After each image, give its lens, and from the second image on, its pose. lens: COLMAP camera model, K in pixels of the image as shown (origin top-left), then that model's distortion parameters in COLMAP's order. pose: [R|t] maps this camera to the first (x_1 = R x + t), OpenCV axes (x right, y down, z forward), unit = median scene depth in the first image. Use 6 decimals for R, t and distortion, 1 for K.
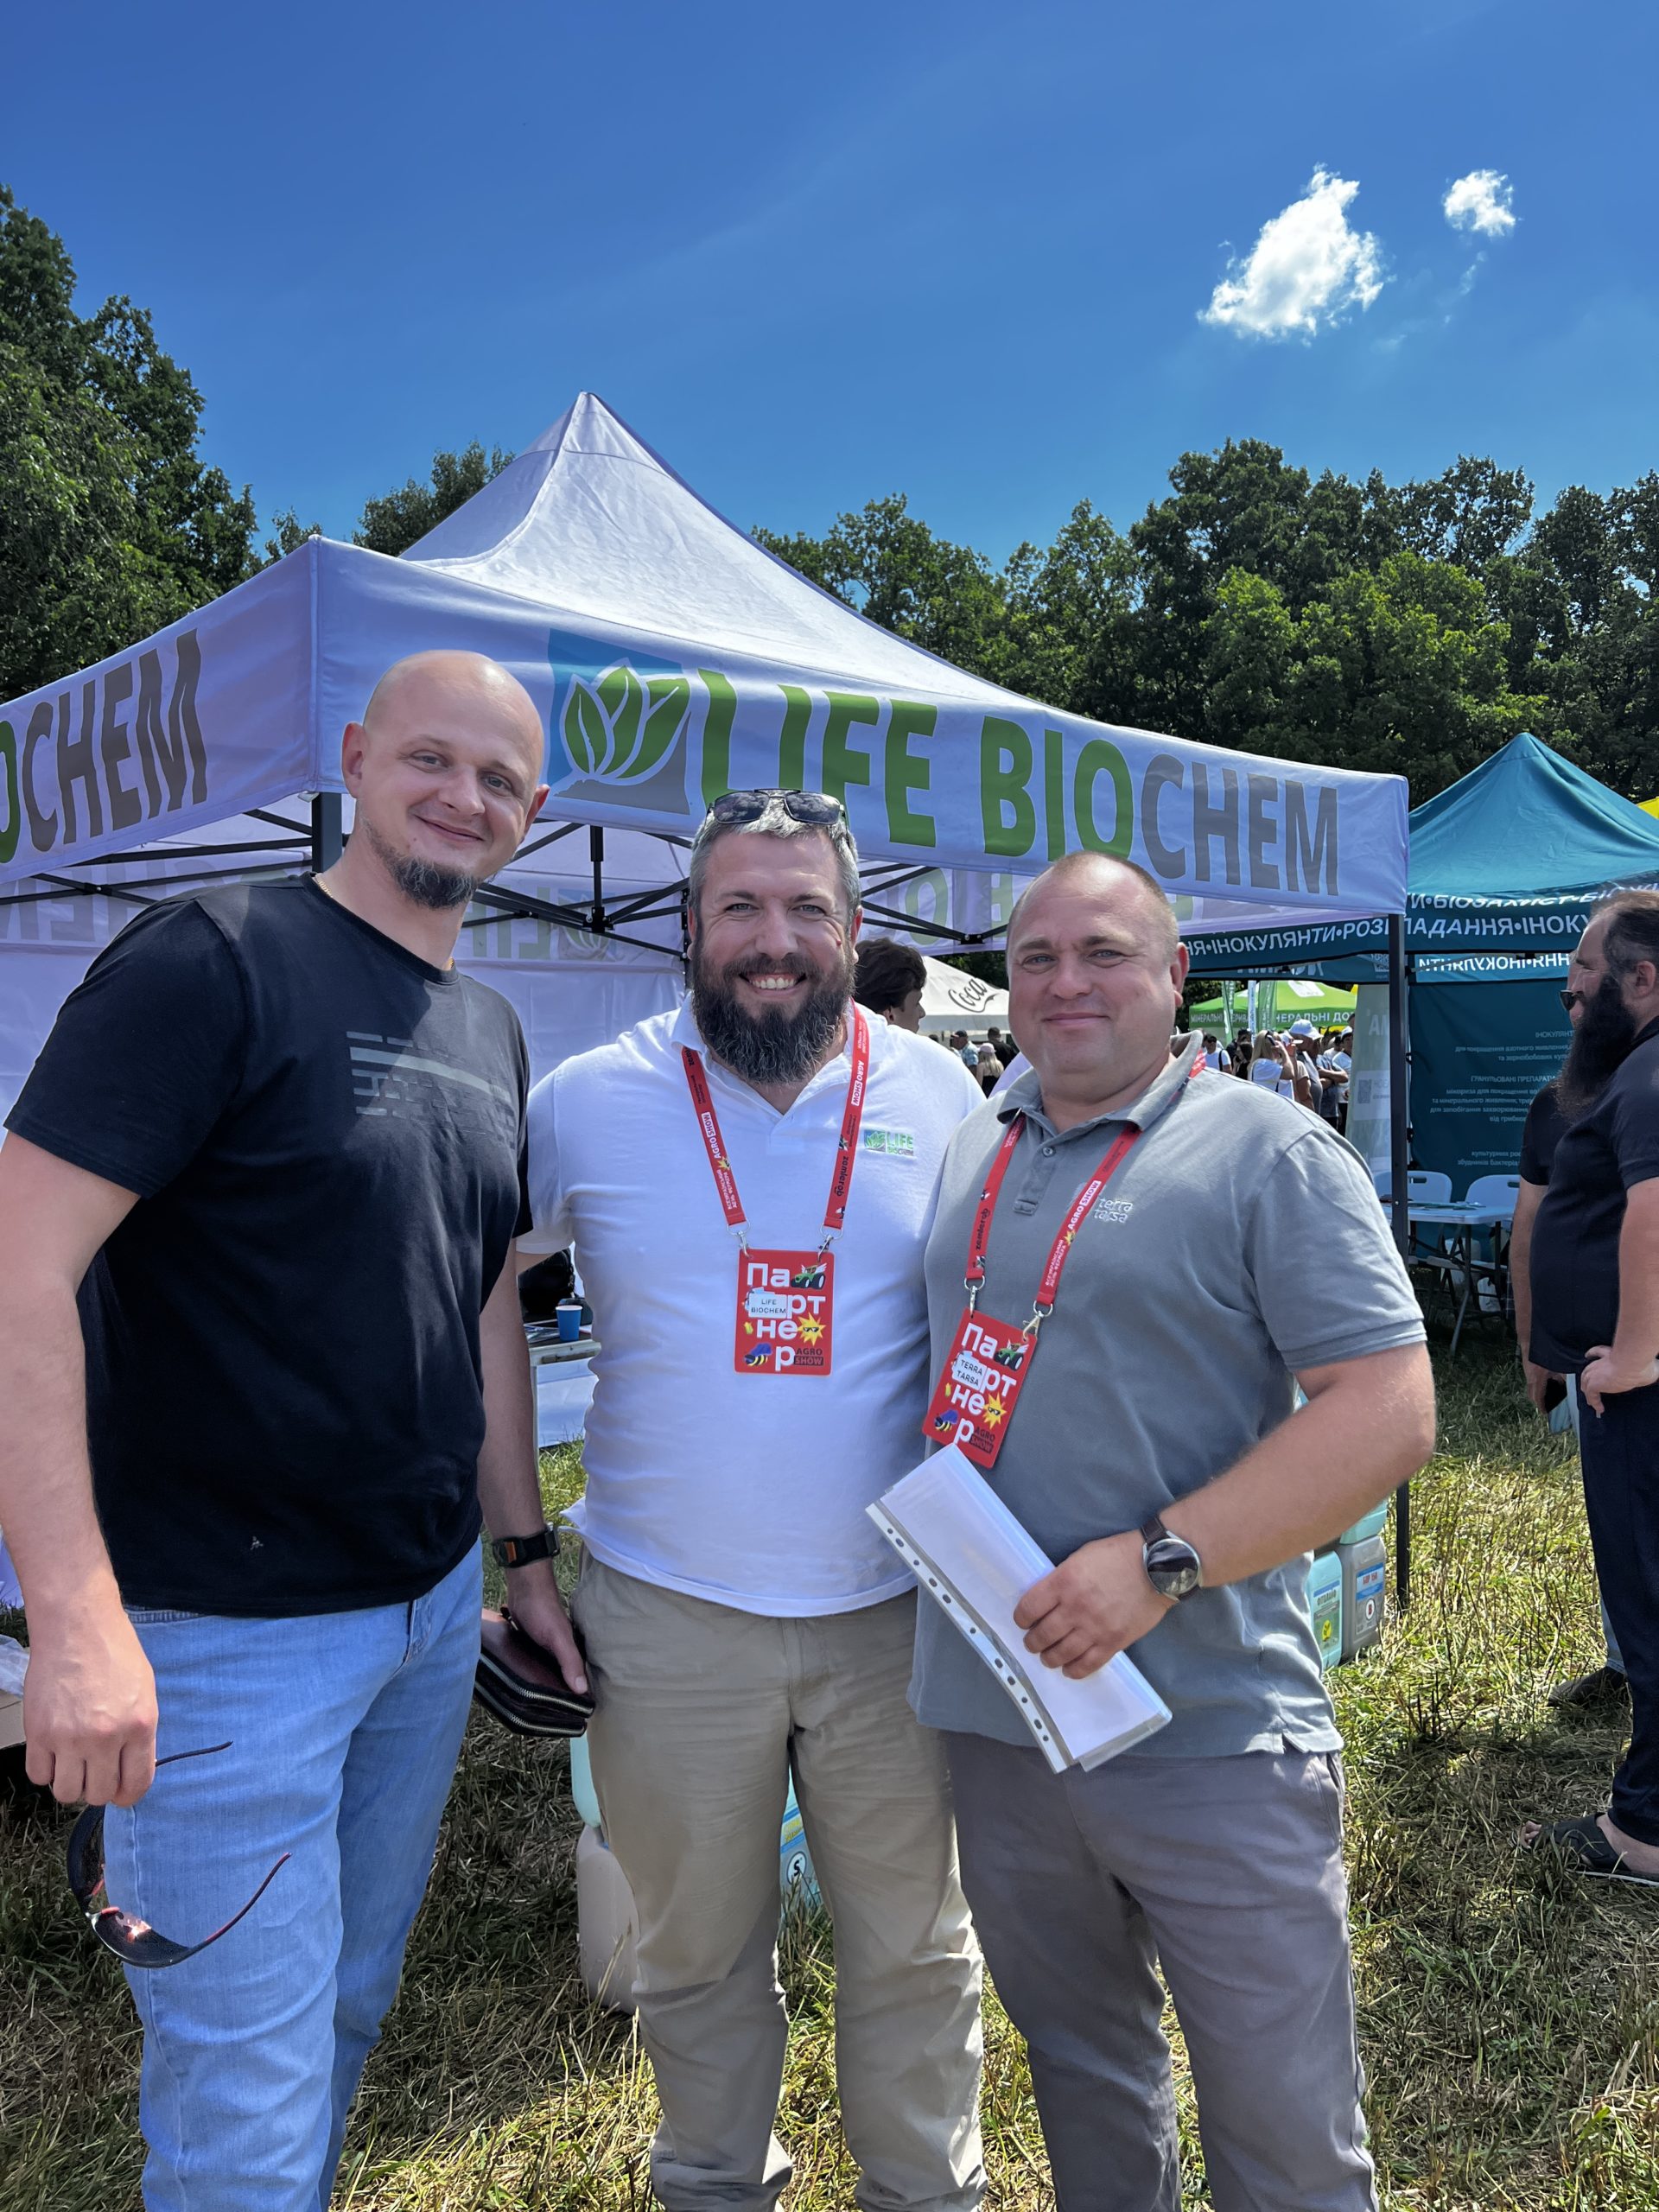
lens RADIAL K [[1673.3, 0, 849.5], [0, 1673.3, 1119.4], [0, 0, 1]] dist [0.051145, -0.059163]
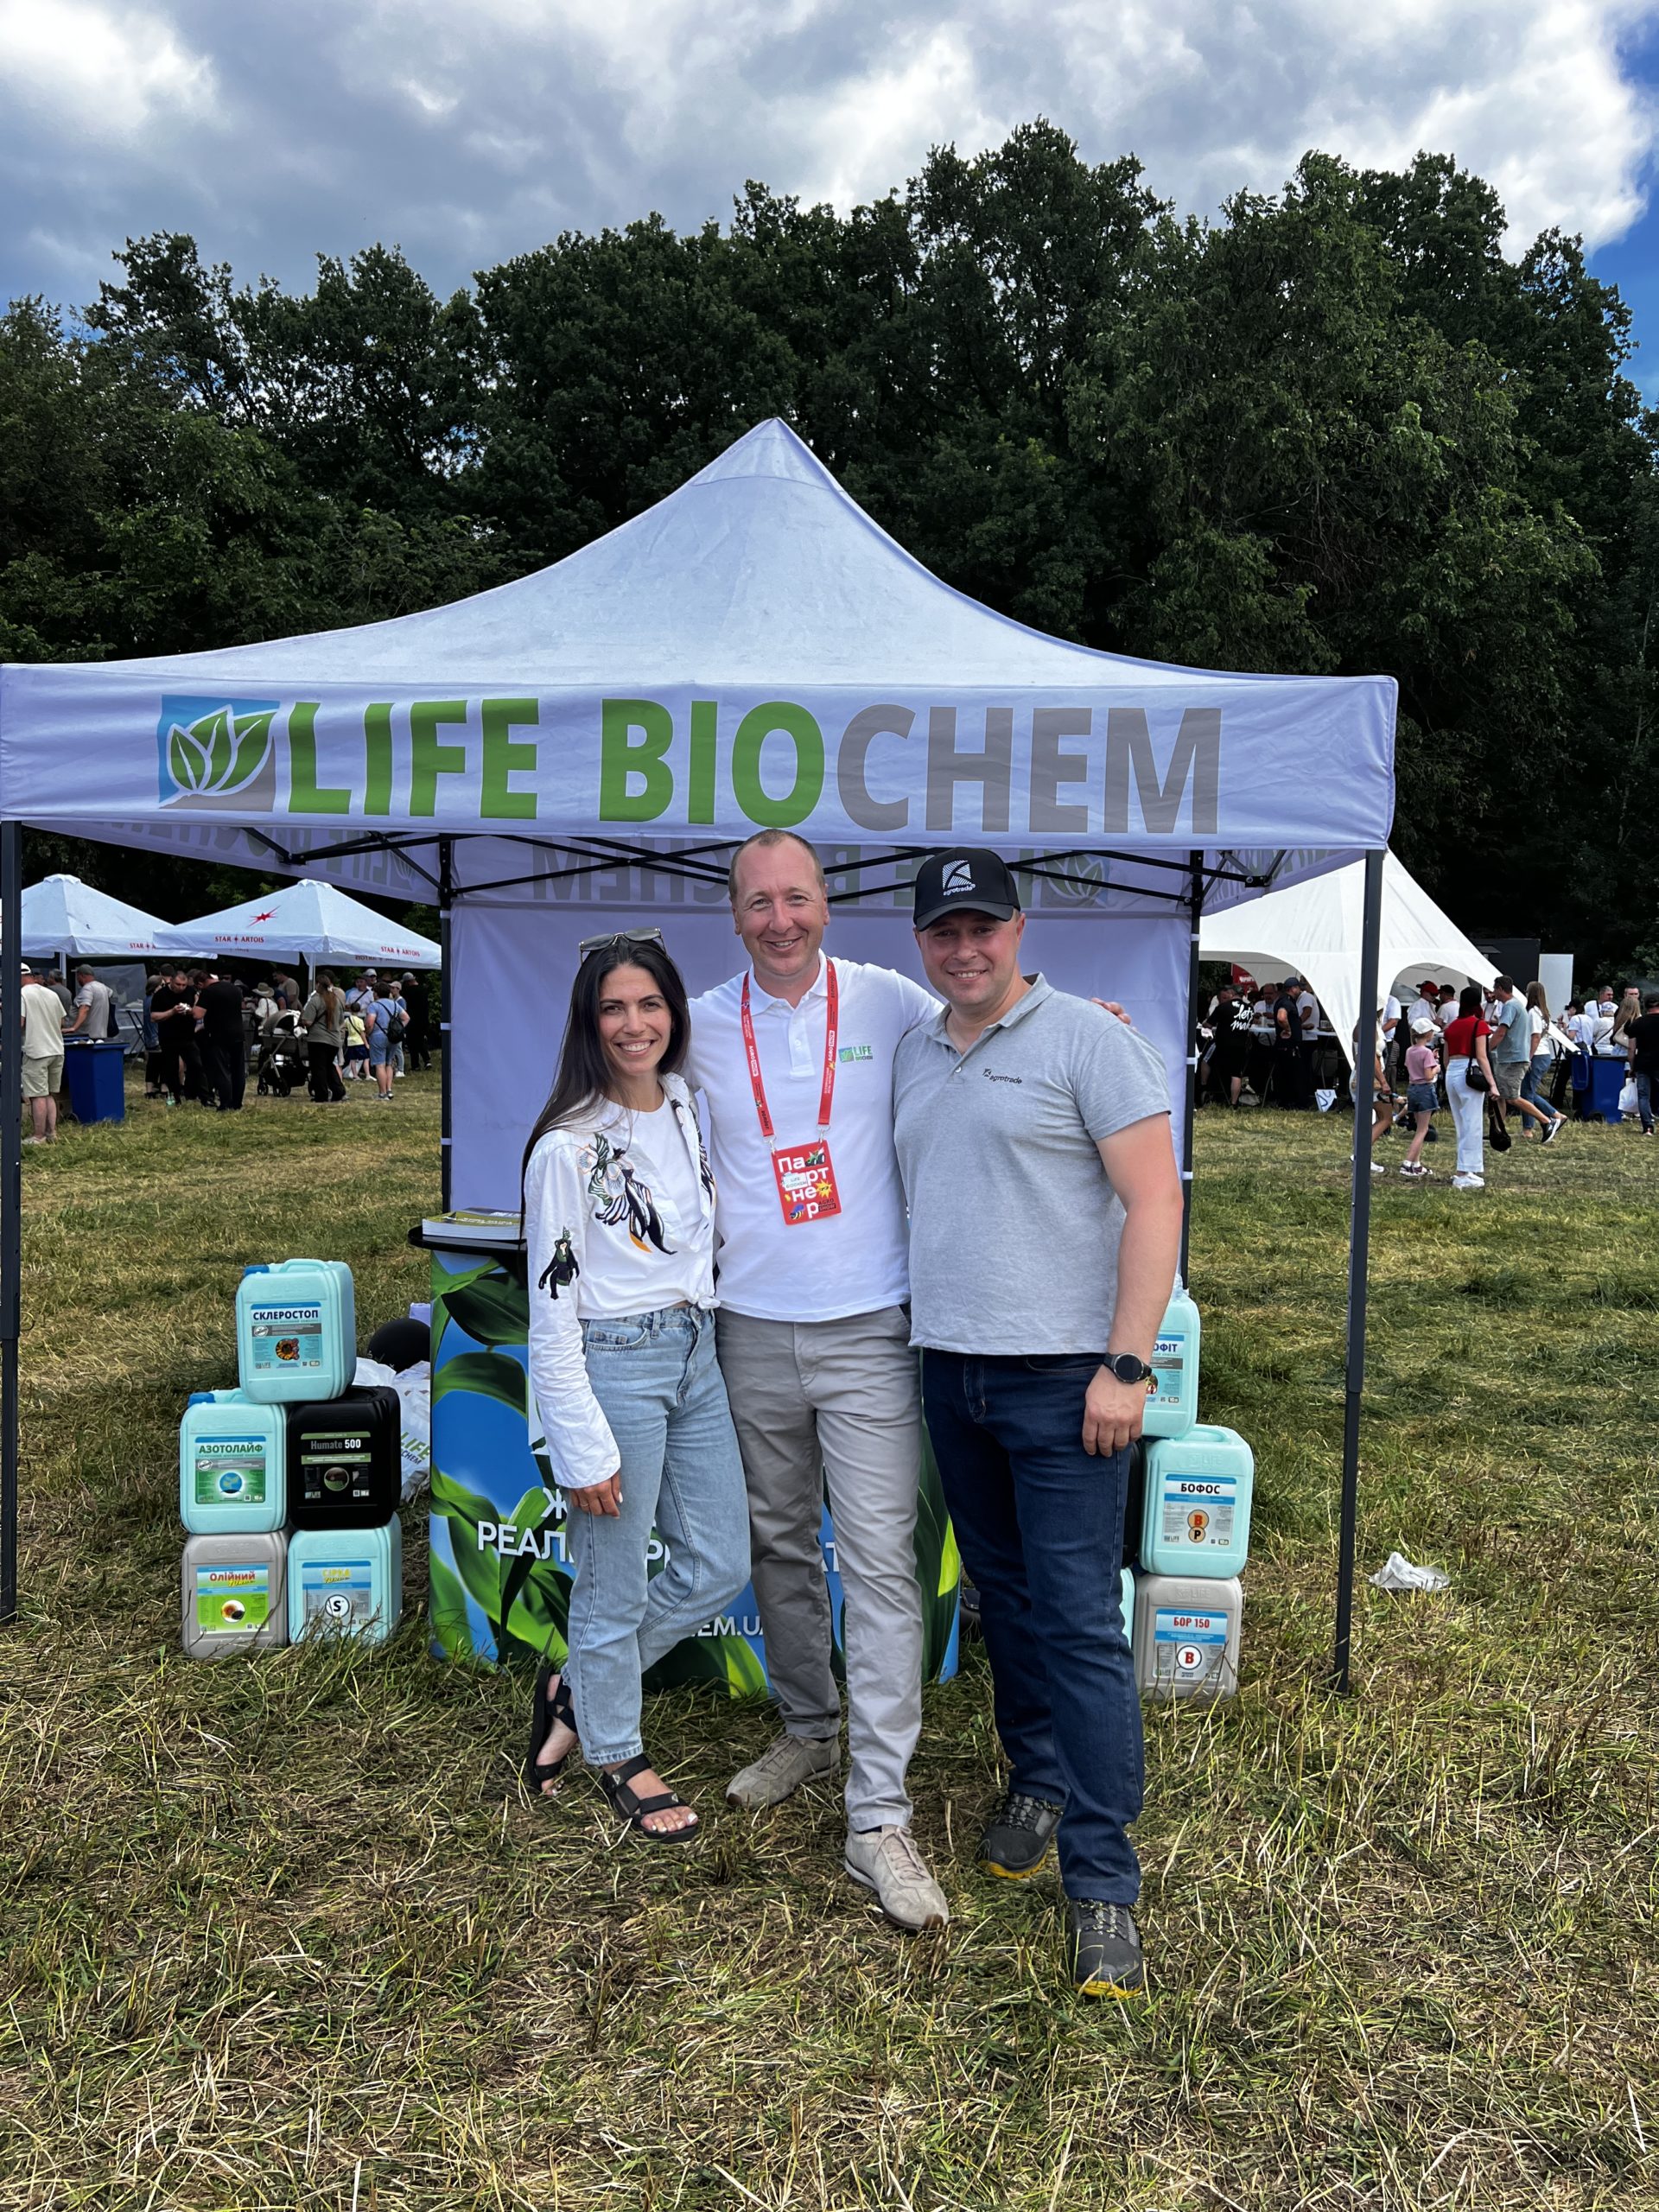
lens RADIAL K [[1673.3, 0, 833.4], [0, 1673.3, 1105.8], [0, 0, 1]] dist [0.051145, -0.059163]
pose [[0.658909, 0.080357, -0.747918, 0.602048], [-0.058252, 0.996743, 0.055772, -0.022517], [0.749964, 0.006819, 0.661444, 0.210079]]
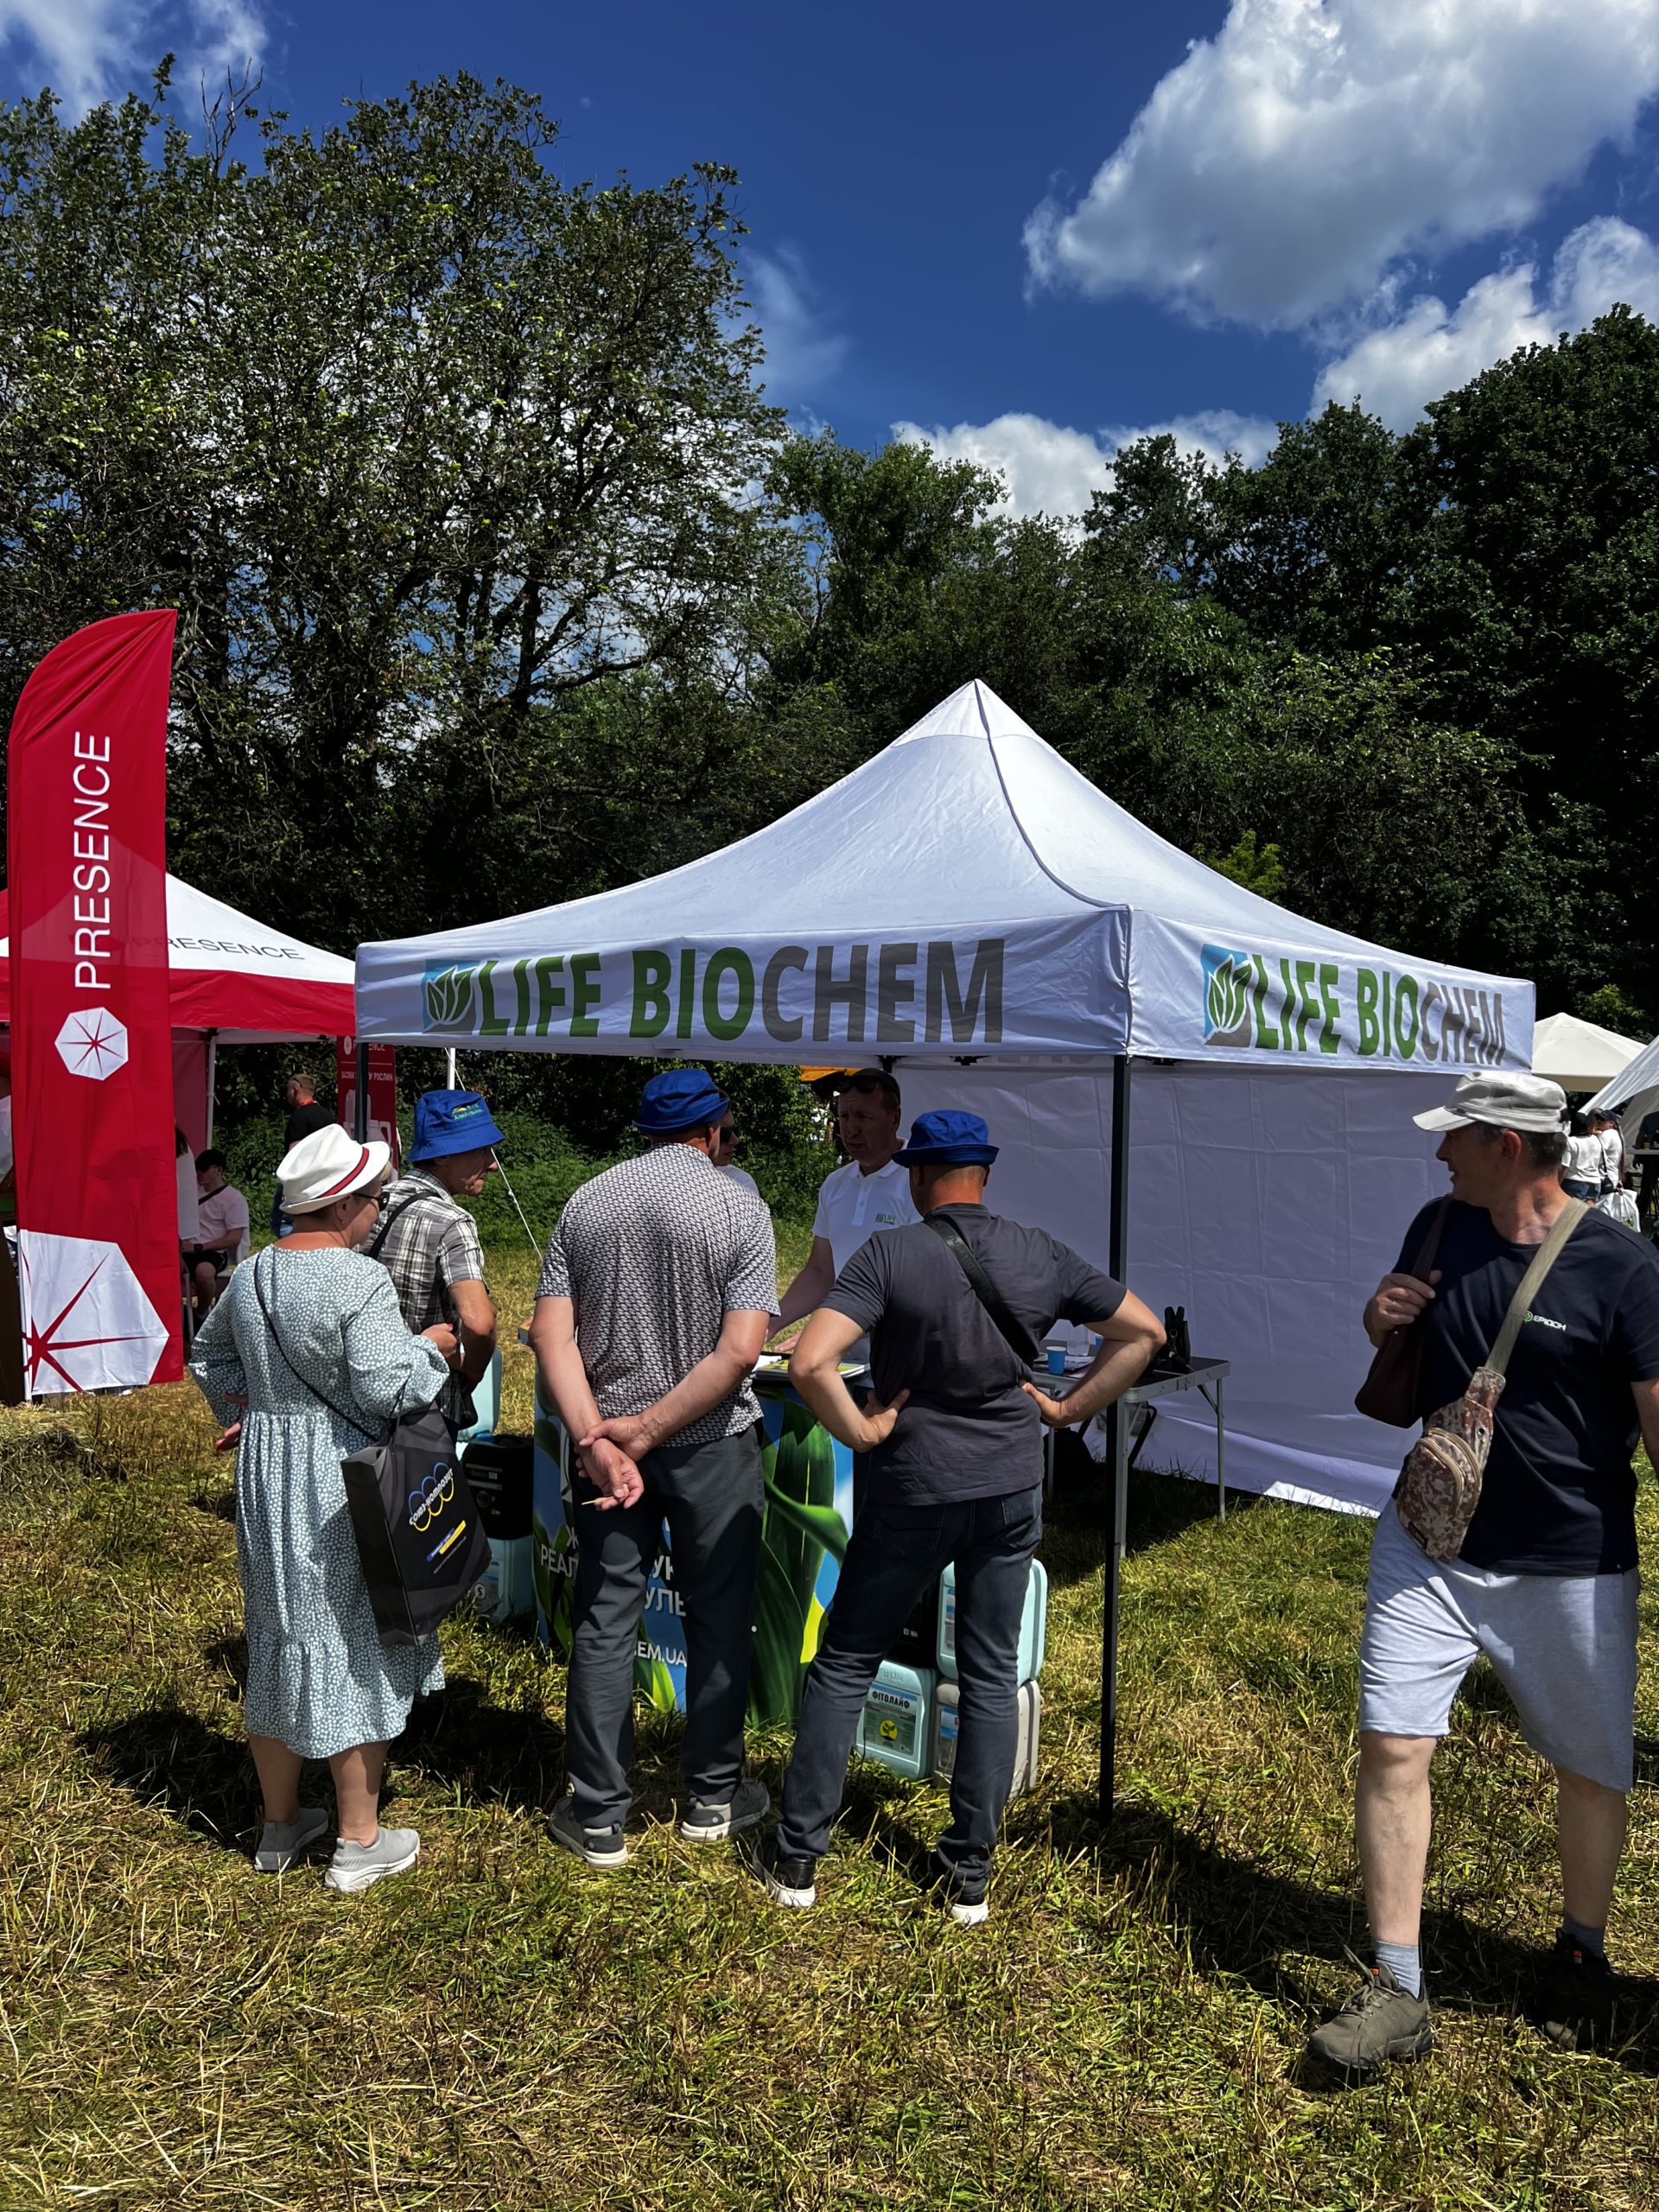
lens RADIAL K [[1673.3, 0, 837.3], [0, 1673.3, 1061.9], [0, 0, 1]] dist [0.051145, -0.059163]
pose [[0.120507, 0.008531, -0.992676, 0.949923], [-0.060708, 0.998155, 0.001208, -0.085914], [0.990854, 0.060118, 0.120803, 0.574817]]
